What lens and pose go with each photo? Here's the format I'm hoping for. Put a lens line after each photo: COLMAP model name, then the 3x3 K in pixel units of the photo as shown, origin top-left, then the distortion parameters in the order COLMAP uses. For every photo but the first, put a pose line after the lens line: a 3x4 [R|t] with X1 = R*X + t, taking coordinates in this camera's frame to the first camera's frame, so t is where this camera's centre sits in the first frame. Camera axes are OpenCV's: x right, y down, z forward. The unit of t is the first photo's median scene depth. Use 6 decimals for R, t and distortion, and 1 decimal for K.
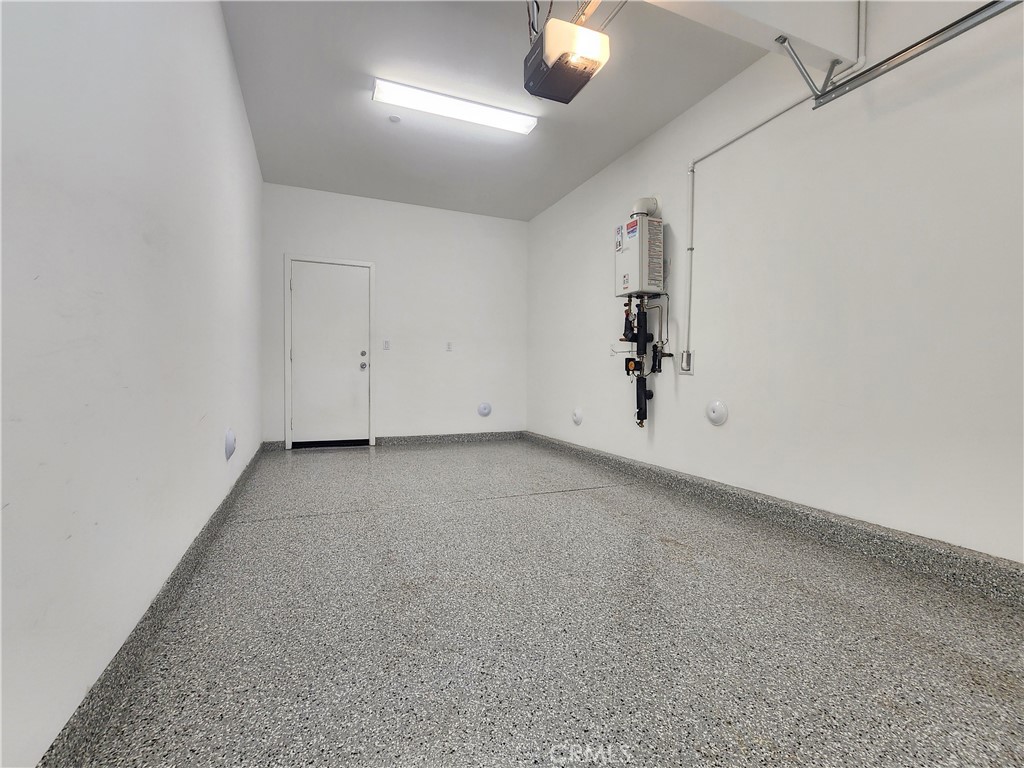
lens RADIAL K [[420.0, 0, 512.7], [0, 420.0, 390.4], [0, 0, 1]] dist [-0.000635, 0.000097]
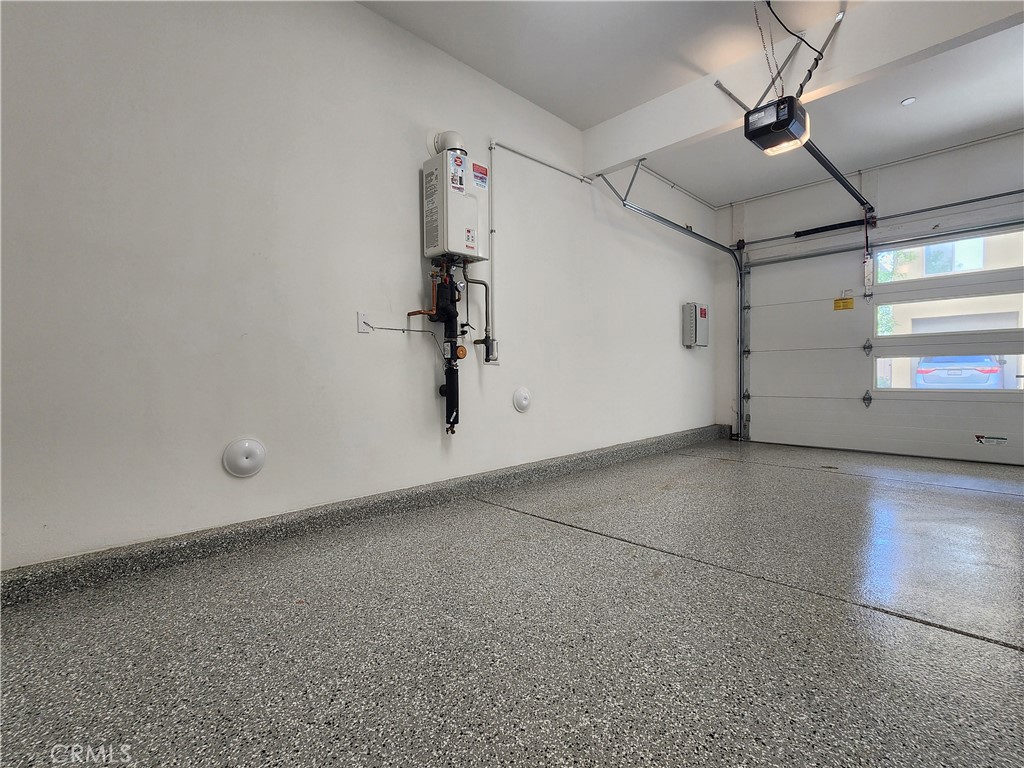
lens RADIAL K [[466.2, 0, 514.3], [0, 466.2, 384.8], [0, 0, 1]] dist [-0.001177, 0.000130]
pose [[-0.329472, -0.031041, 0.943655, -0.554039], [0.038721, 0.998174, 0.046354, -0.037367], [-0.943371, 0.051812, -0.327668, 1.236093]]
